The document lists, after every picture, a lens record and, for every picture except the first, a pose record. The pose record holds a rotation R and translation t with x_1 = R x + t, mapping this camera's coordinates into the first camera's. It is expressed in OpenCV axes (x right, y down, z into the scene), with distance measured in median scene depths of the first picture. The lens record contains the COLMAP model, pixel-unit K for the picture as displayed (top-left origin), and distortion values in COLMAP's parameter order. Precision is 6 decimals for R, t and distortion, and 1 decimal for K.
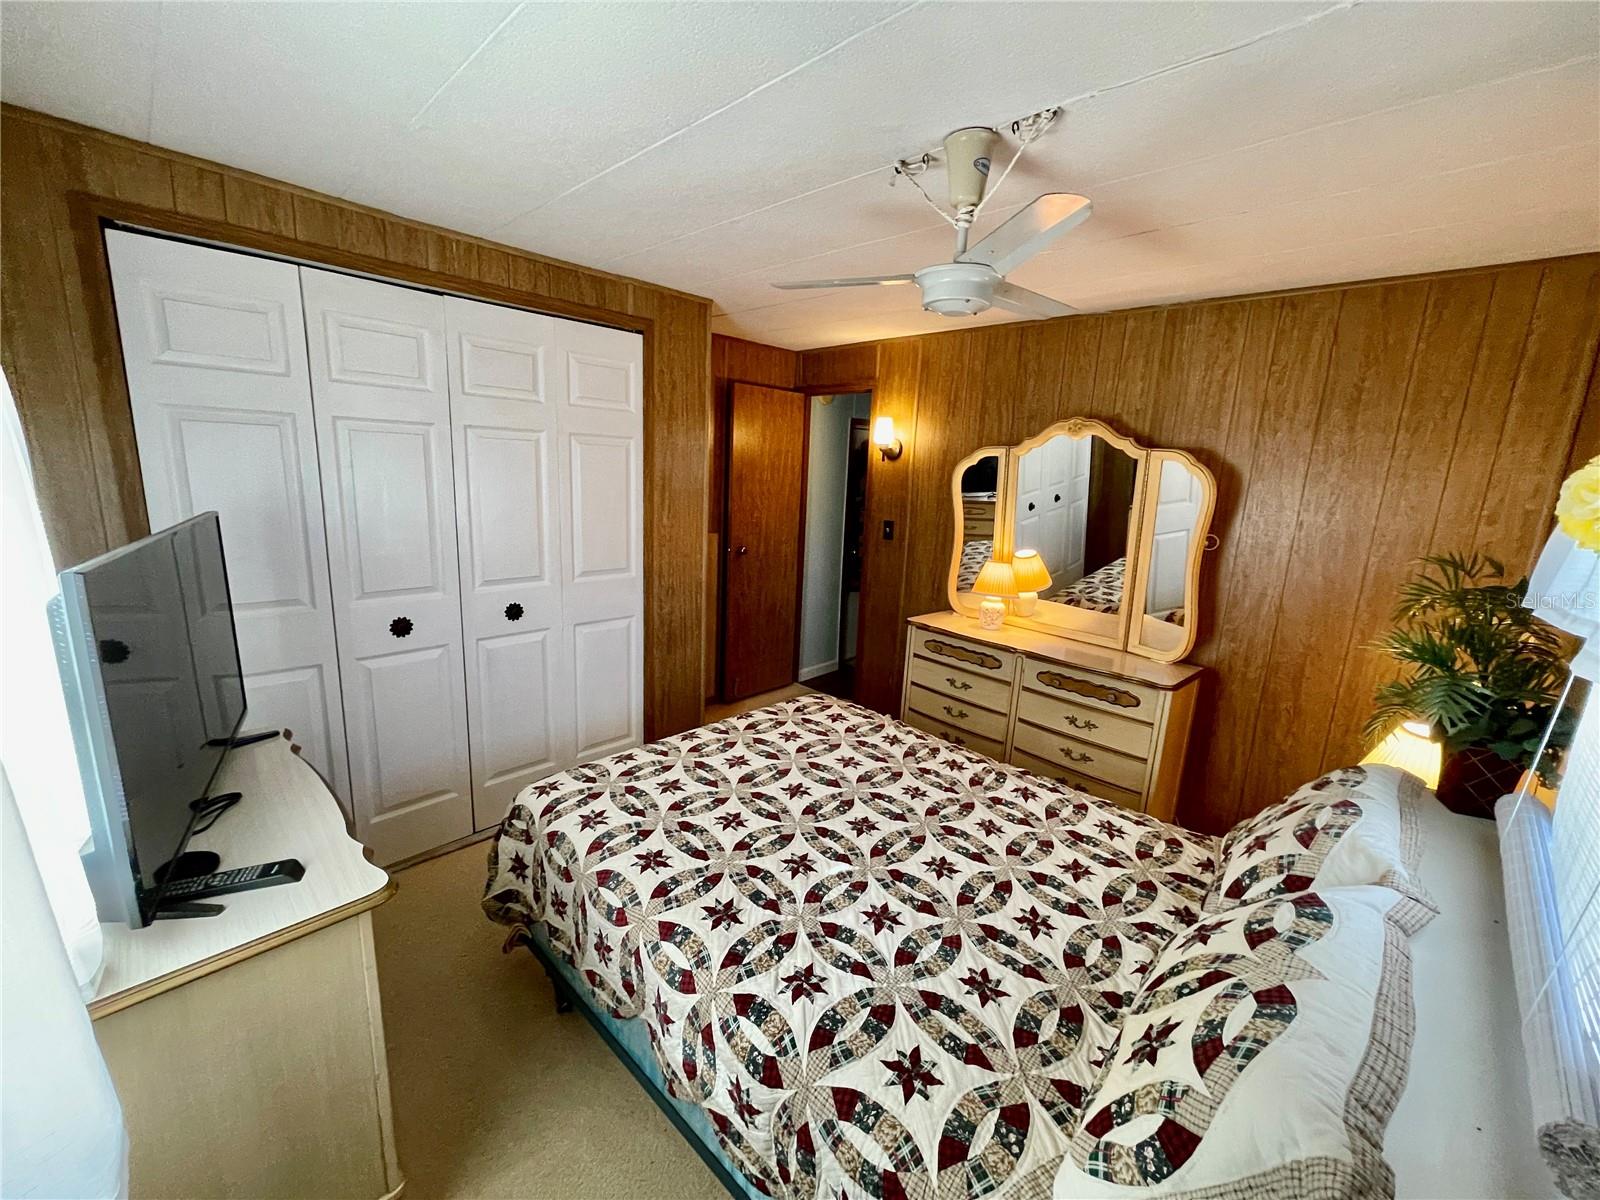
lens RADIAL K [[643.2, 0, 800.0], [0, 643.2, 600.0], [0, 0, 1]] dist [0.002958, 0.000059]
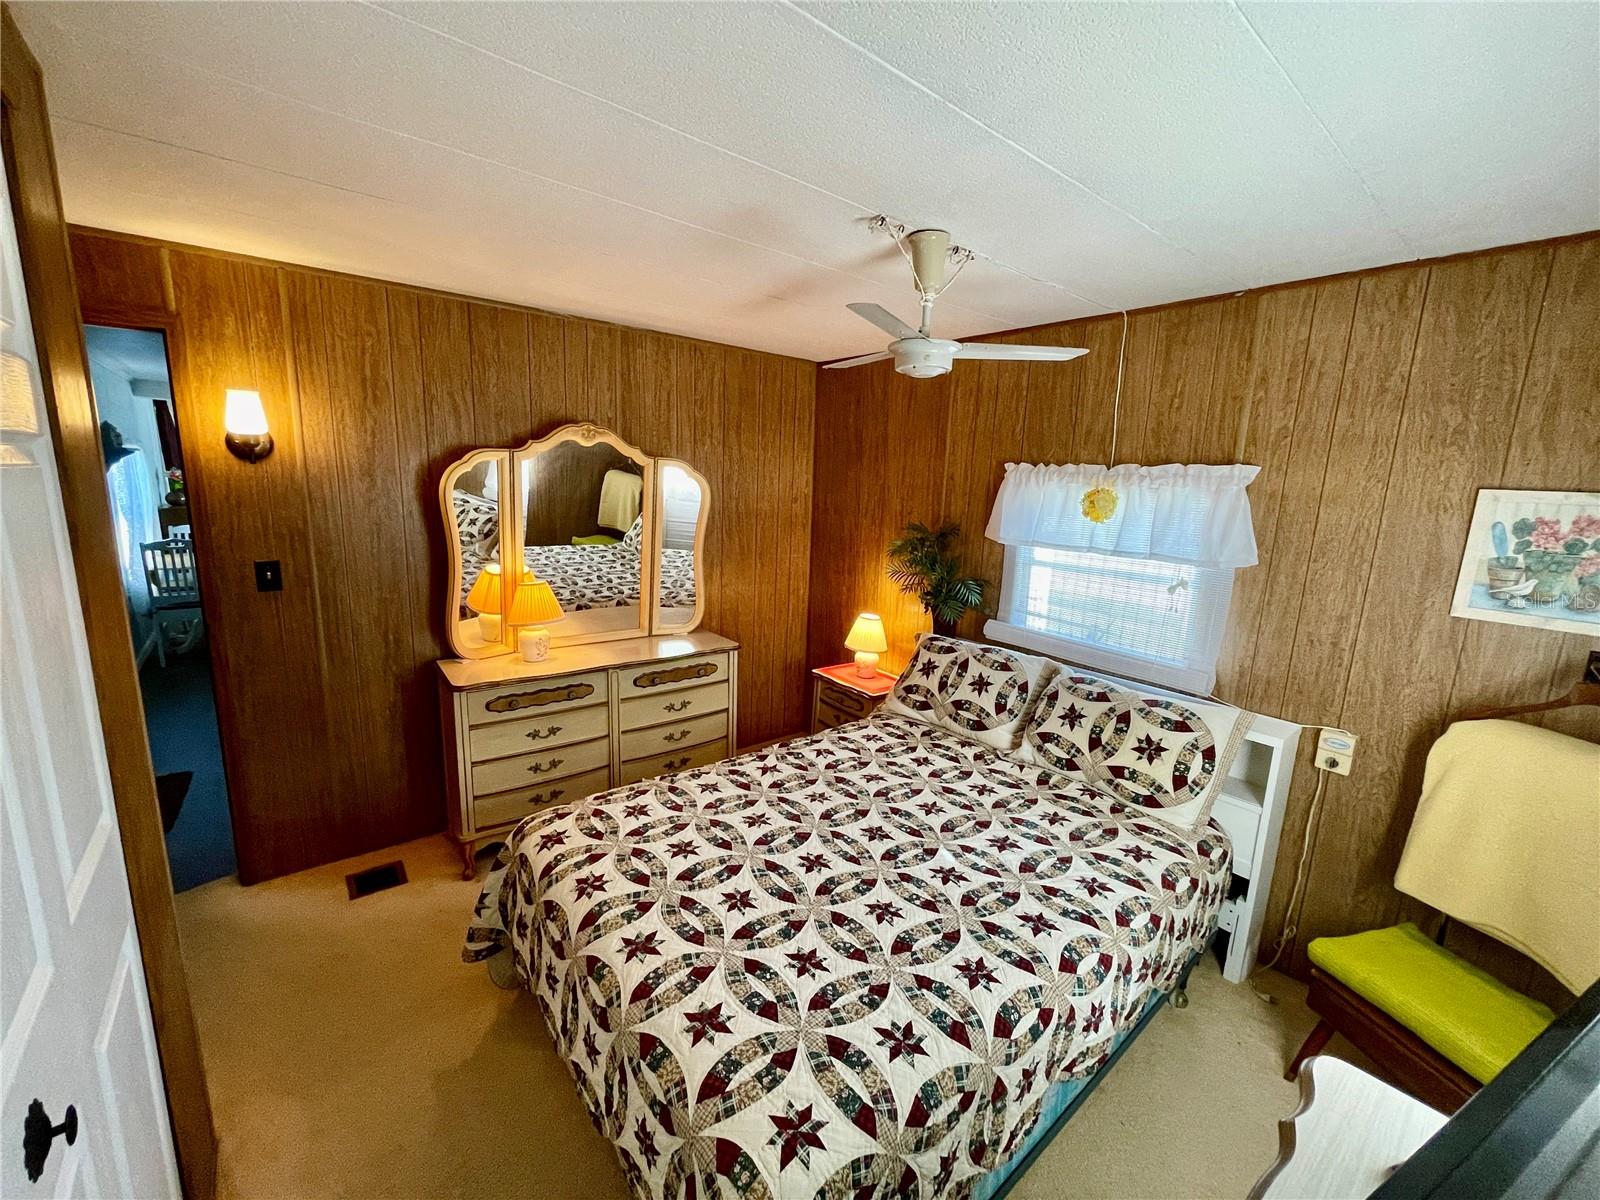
lens RADIAL K [[646.9, 0, 802.5], [0, 646.9, 599.4], [0, 0, 1]] dist [-0.000124, -0.000147]
pose [[0.112769, -0.226997, 0.967345, -0.730767], [0.174692, 0.962919, 0.205594, -0.225123], [-0.978144, 0.145803, 0.148242, 0.757946]]
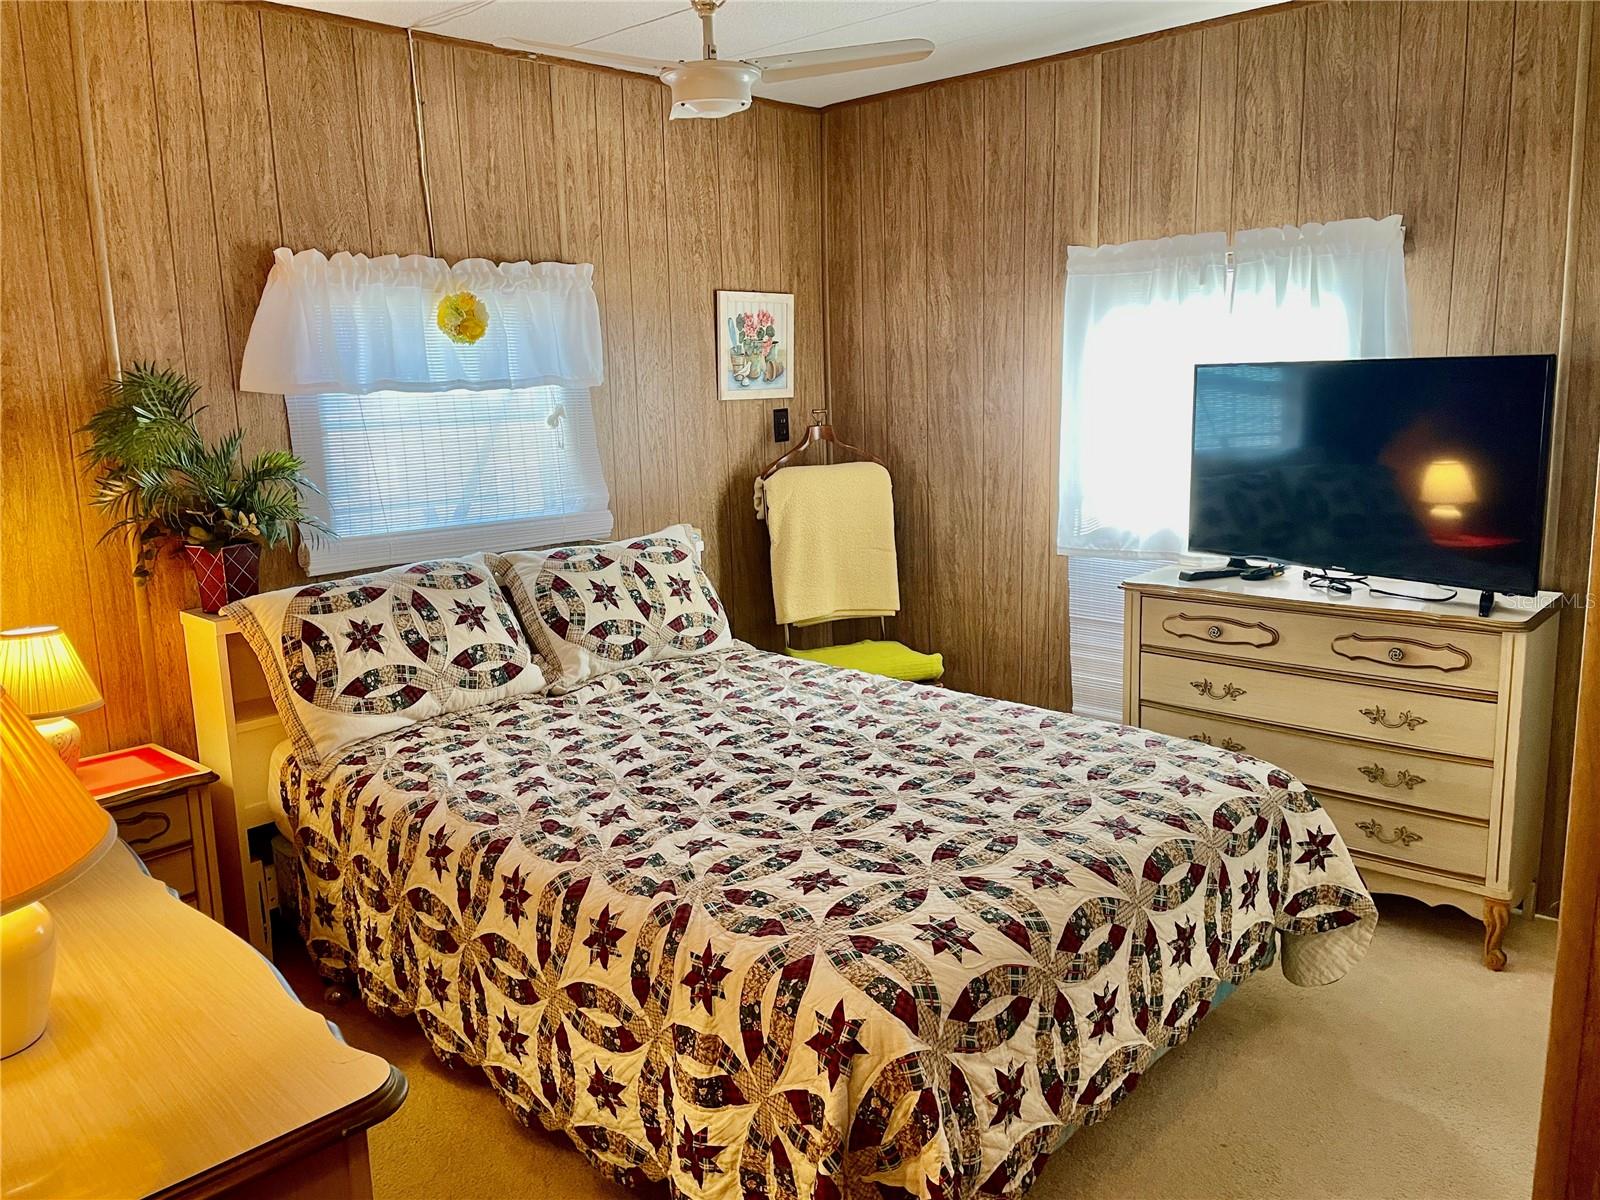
lens RADIAL K [[1209.1, 0, 801.9], [0, 1209.1, 585.6], [0, 0, 1]] dist [0.100532, -0.129680]
pose [[-0.999617, -0.014985, -0.023262, 0.103345], [-0.022670, 0.925542, 0.377966, -0.331726], [0.015866, 0.378349, -0.925527, 1.925231]]
